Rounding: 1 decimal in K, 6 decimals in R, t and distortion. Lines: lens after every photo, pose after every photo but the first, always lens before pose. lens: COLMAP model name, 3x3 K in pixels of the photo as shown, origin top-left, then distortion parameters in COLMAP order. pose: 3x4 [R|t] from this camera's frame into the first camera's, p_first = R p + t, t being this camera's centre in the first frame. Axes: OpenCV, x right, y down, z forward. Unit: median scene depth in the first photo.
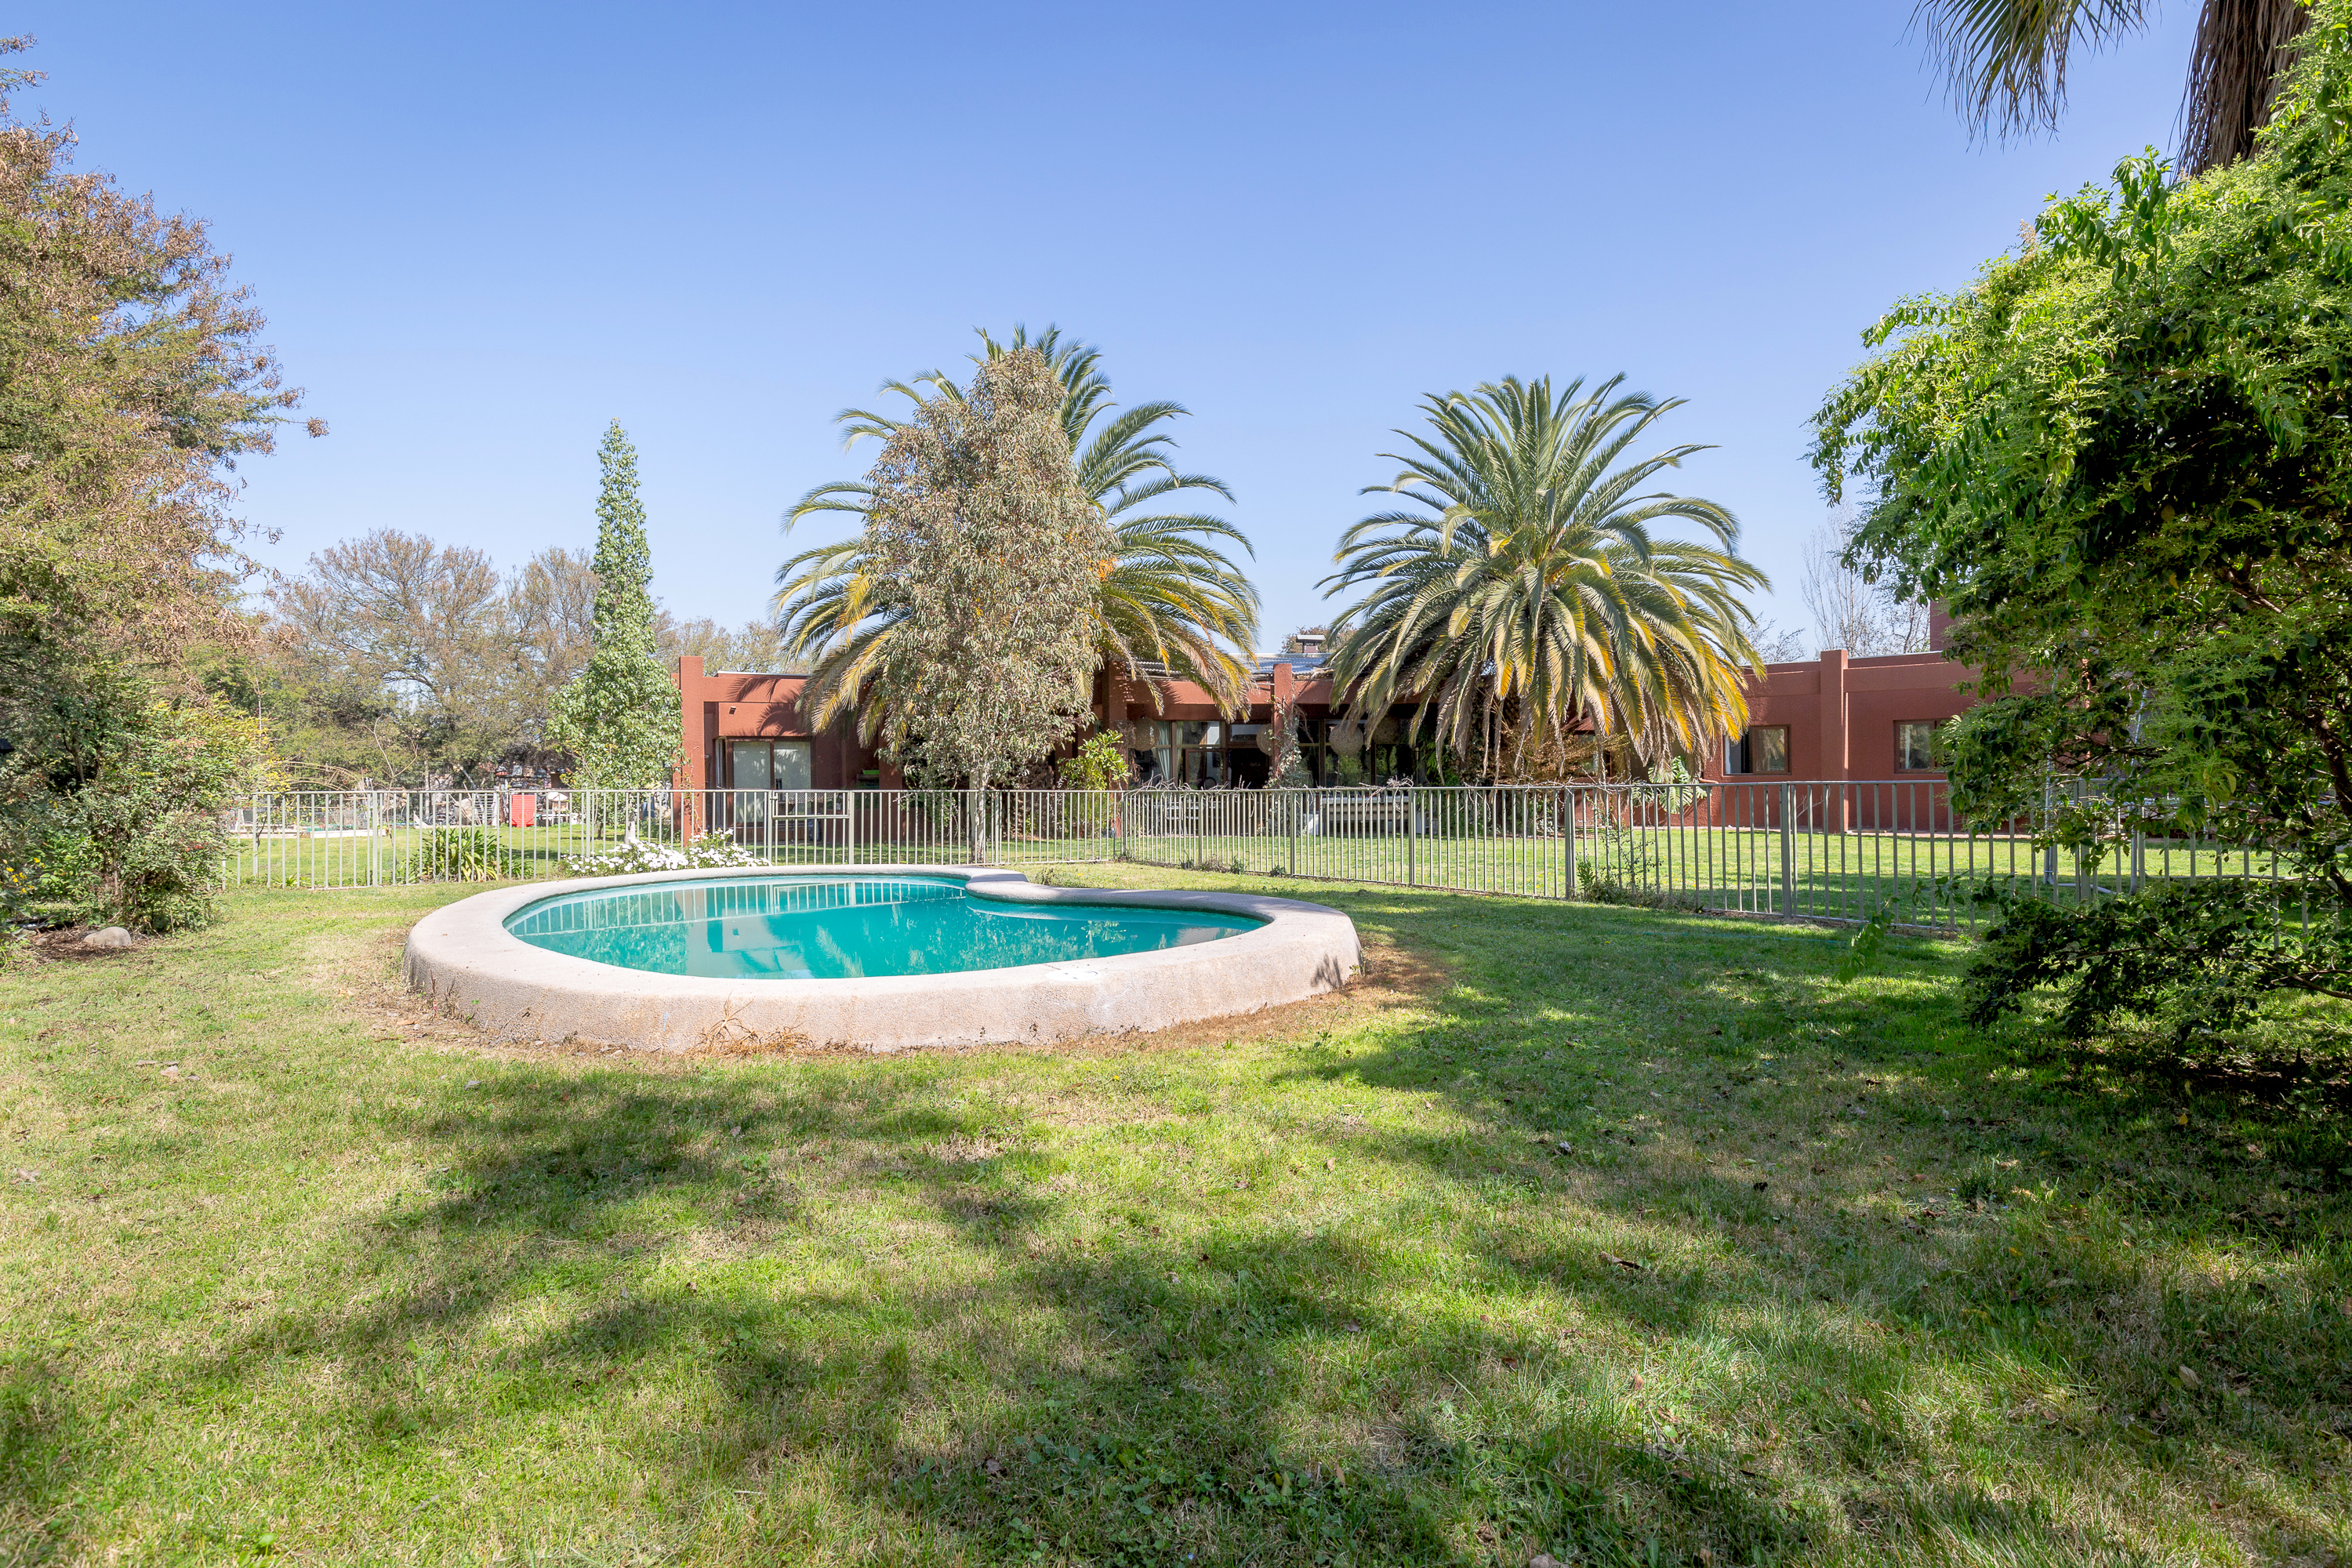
lens RADIAL K [[1162.3, 0, 1176.0], [0, 1162.3, 810.5], [0, 0, 1]] dist [-0.001493, 0.001244]
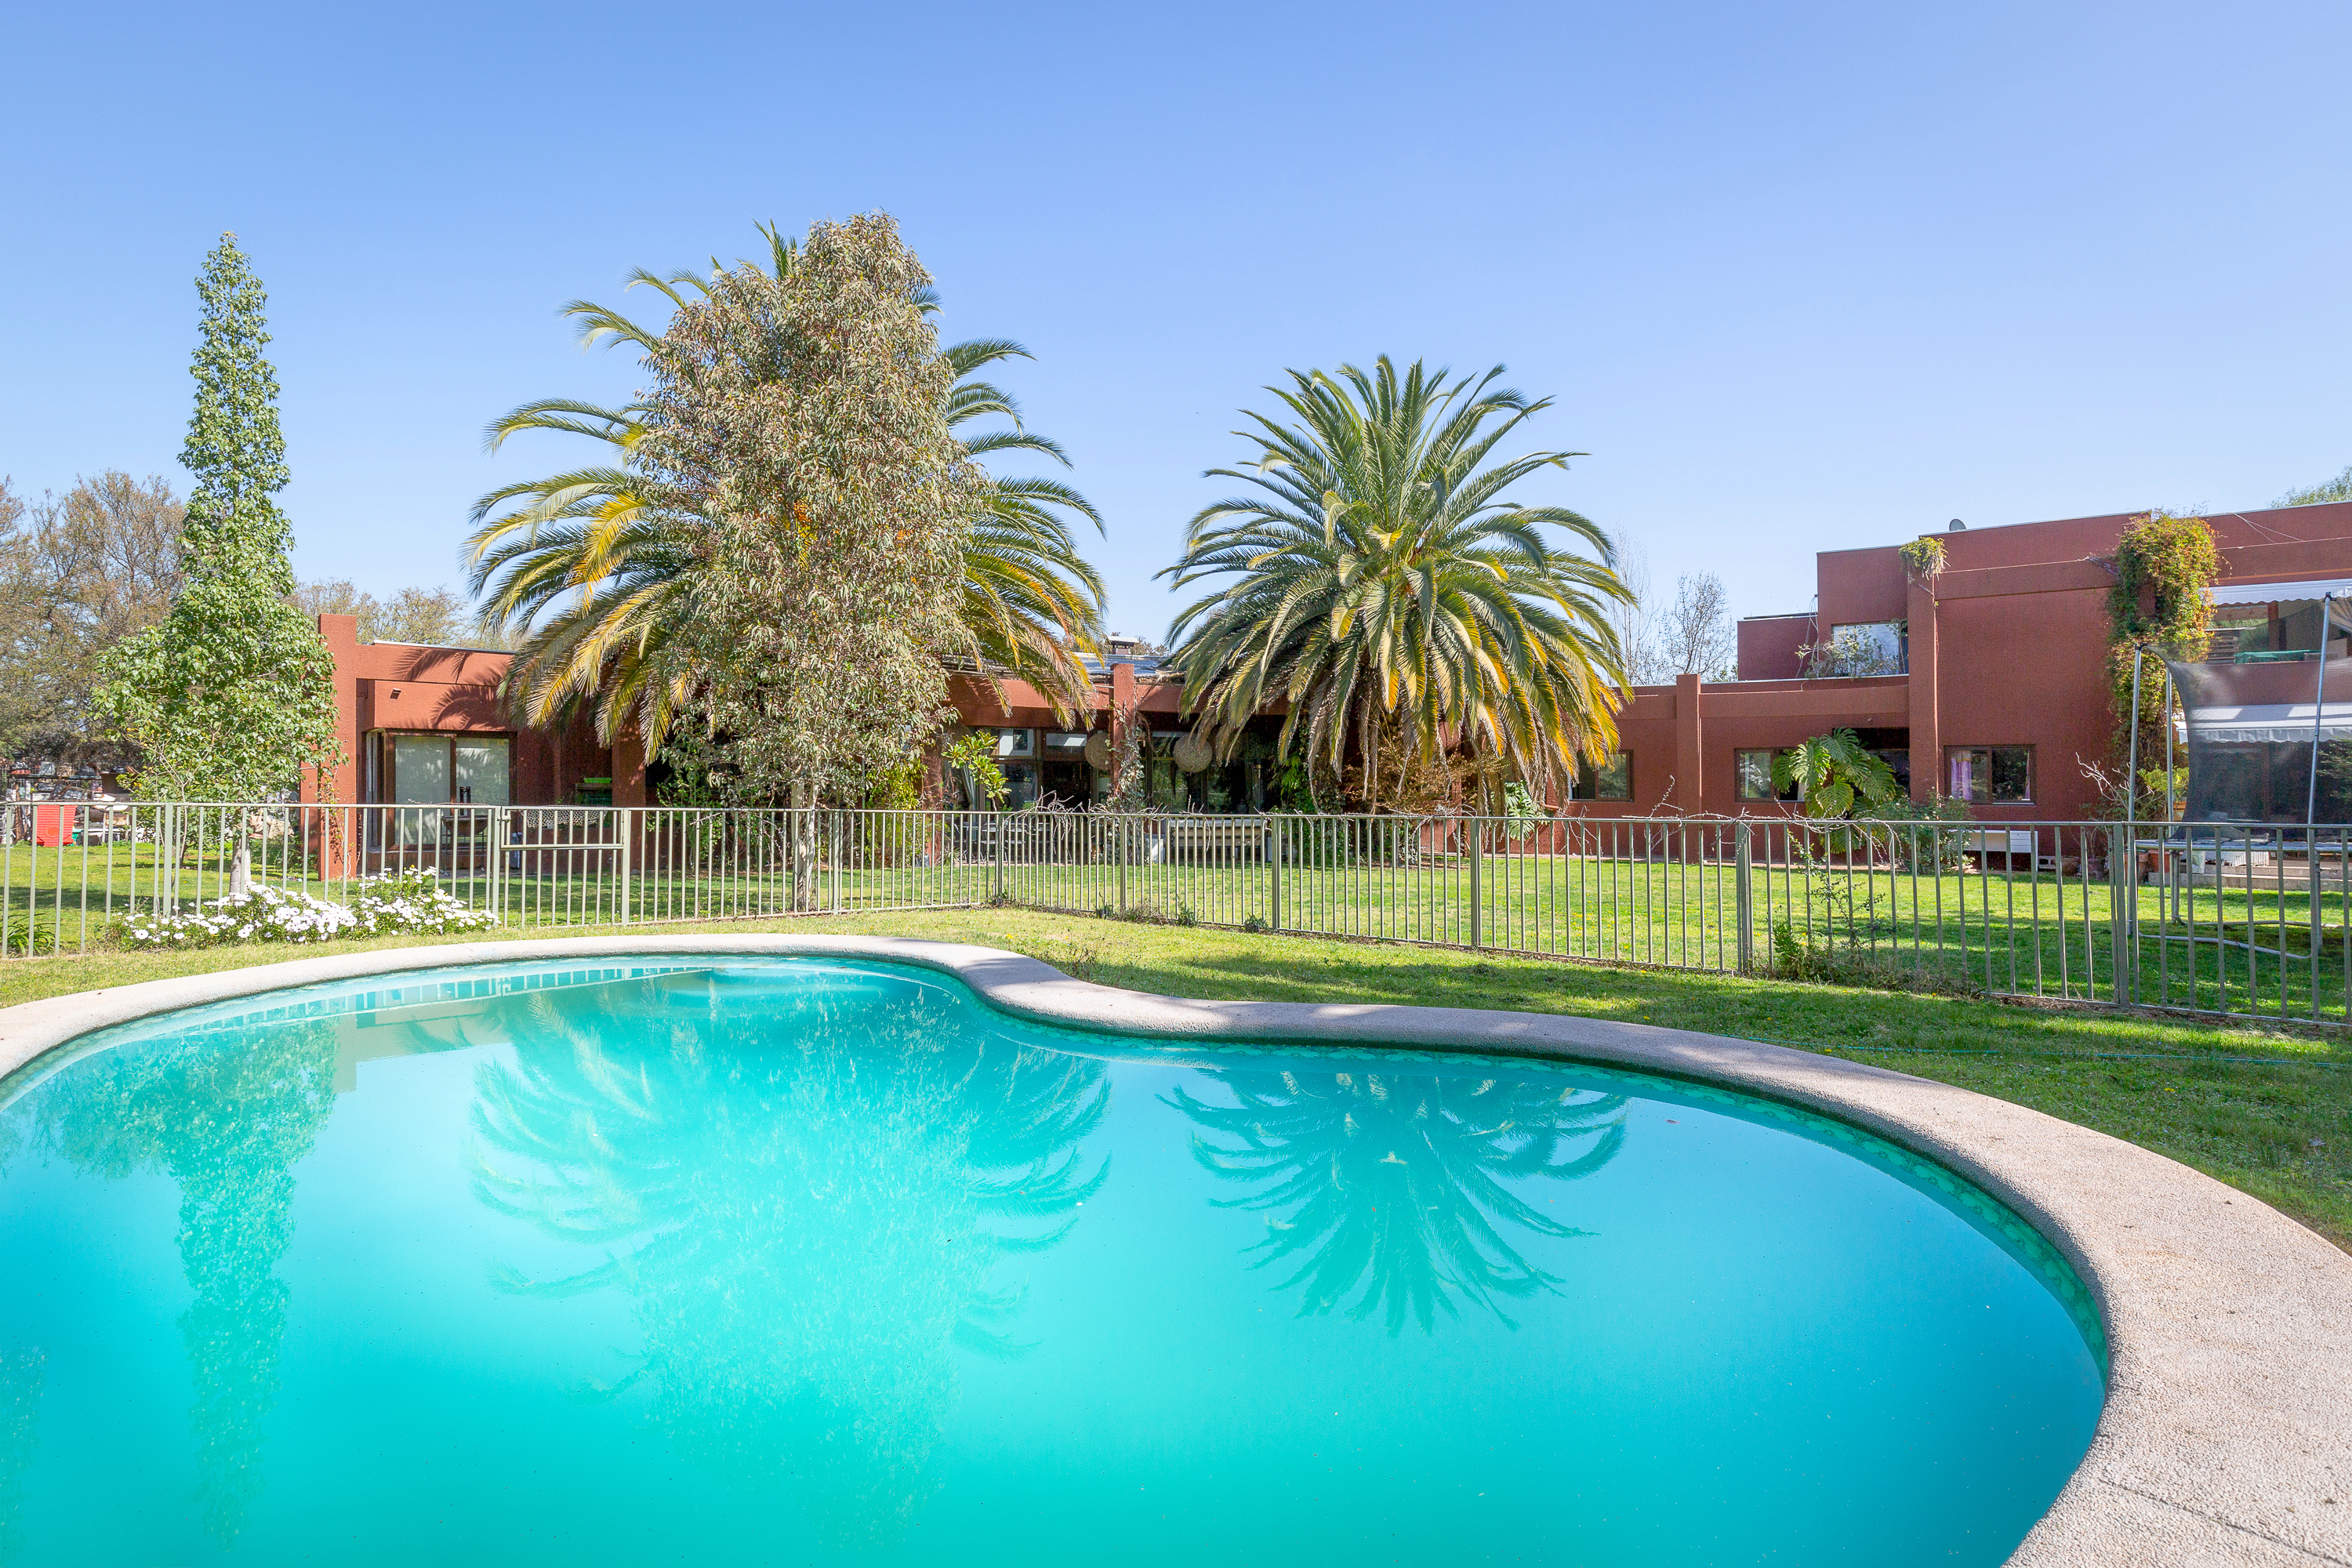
lens RADIAL K [[1162.3, 0, 1176.0], [0, 1162.3, 810.5], [0, 0, 1]] dist [-0.001493, 0.001244]
pose [[0.968369, 0.013321, 0.249166, -0.090998], [-0.009876, 0.999838, -0.015072, -0.005751], [-0.249326, 0.012134, 0.968344, 0.173242]]
